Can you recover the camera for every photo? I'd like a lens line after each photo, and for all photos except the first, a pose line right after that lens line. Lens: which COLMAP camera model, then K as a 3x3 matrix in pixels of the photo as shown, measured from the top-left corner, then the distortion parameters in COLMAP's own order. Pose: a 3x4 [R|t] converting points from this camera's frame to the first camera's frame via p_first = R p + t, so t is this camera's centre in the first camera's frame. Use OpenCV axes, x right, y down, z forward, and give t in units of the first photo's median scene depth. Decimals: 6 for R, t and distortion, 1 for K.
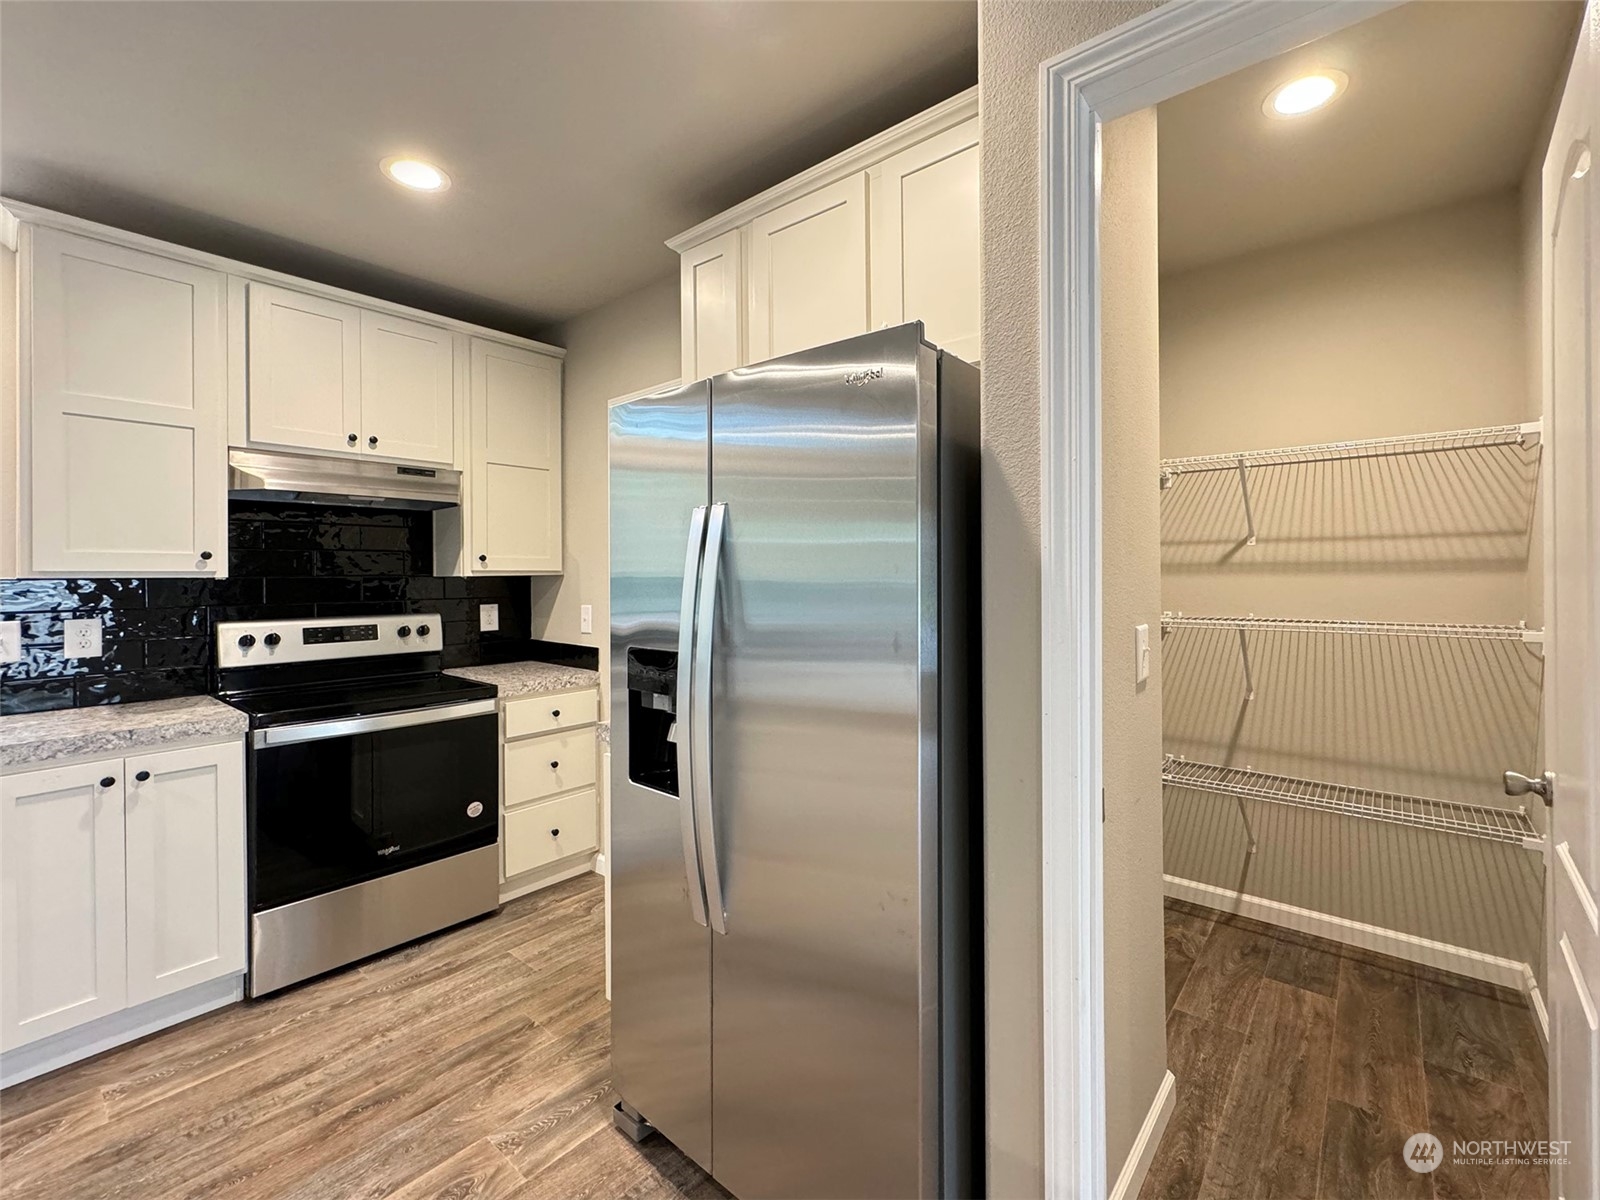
lens RADIAL K [[685.4, 0, 855.4], [0, 685.4, 576.0], [0, 0, 1]] dist [-0.000545, -0.000158]
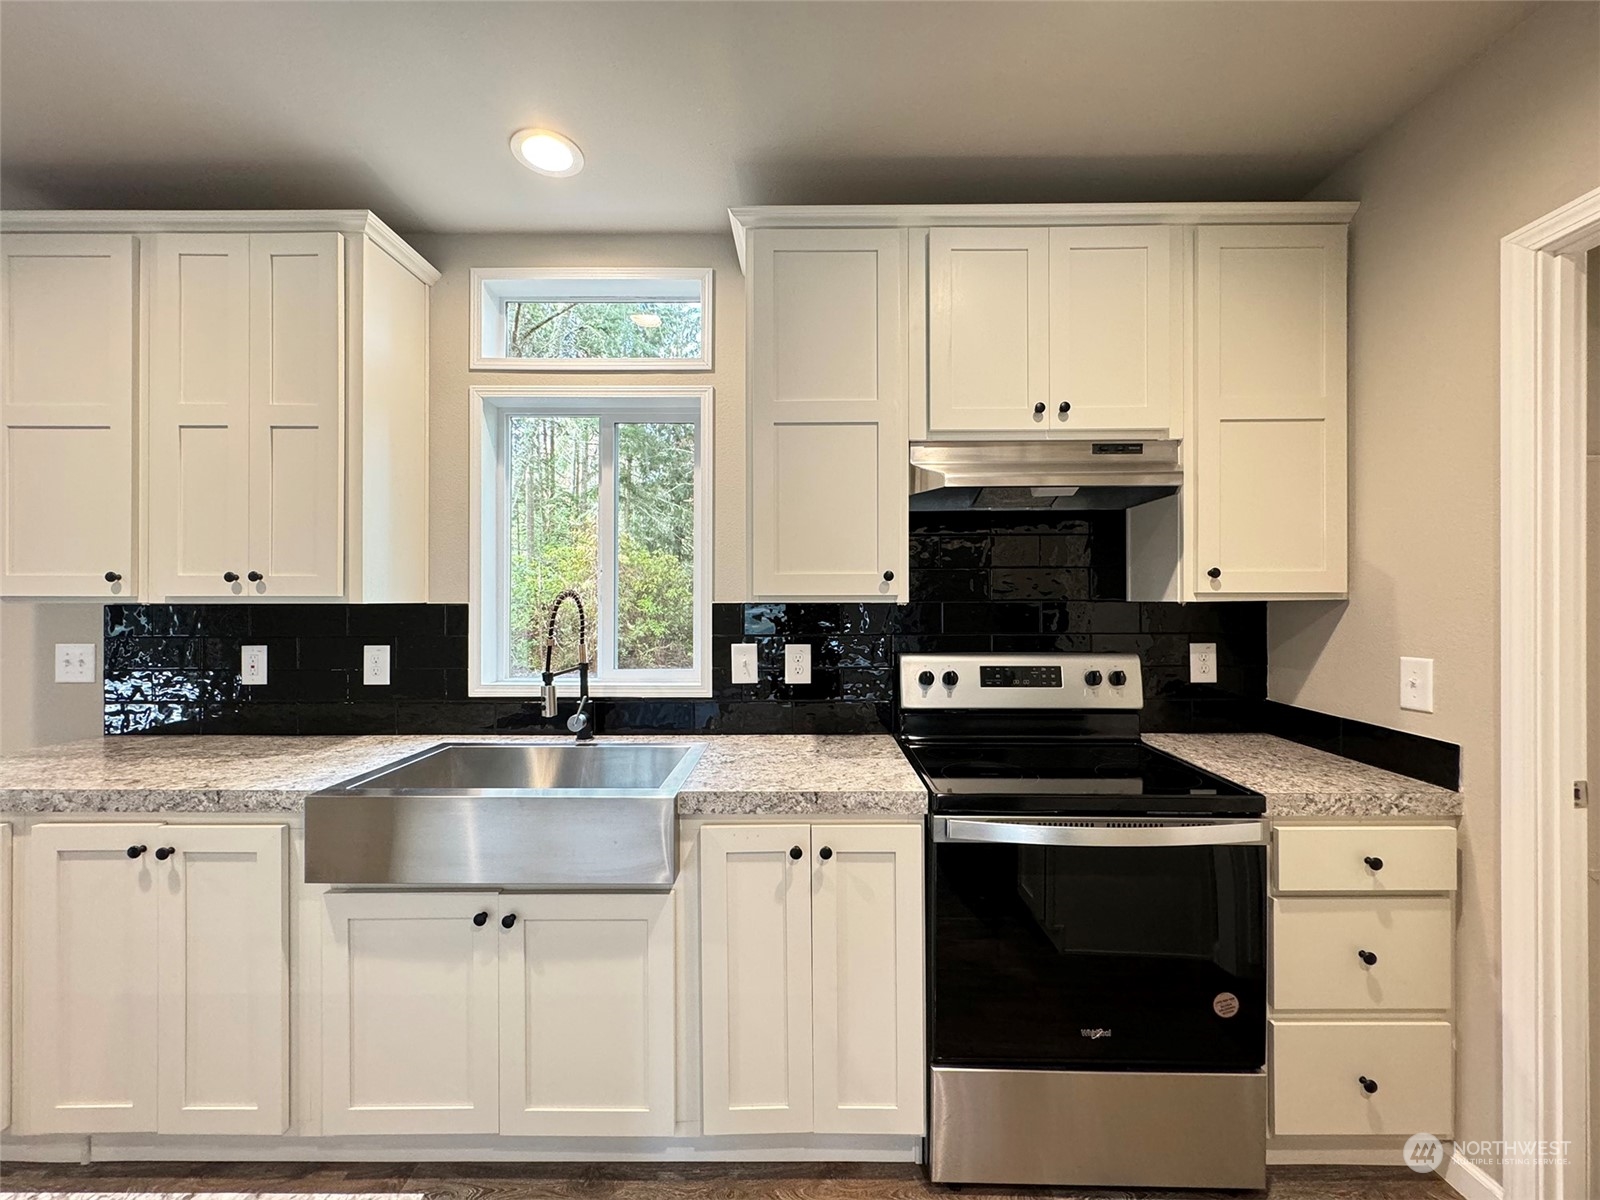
lens RADIAL K [[637.3, 0, 800.0], [0, 637.3, 600.0], [0, 0, 1]] dist [-0.000419, 0.000968]
pose [[0.604100, 0.003745, -0.796900, -0.347328], [-0.001415, 0.999992, 0.003627, -0.003278], [0.796907, -0.001063, 0.604100, 0.390920]]
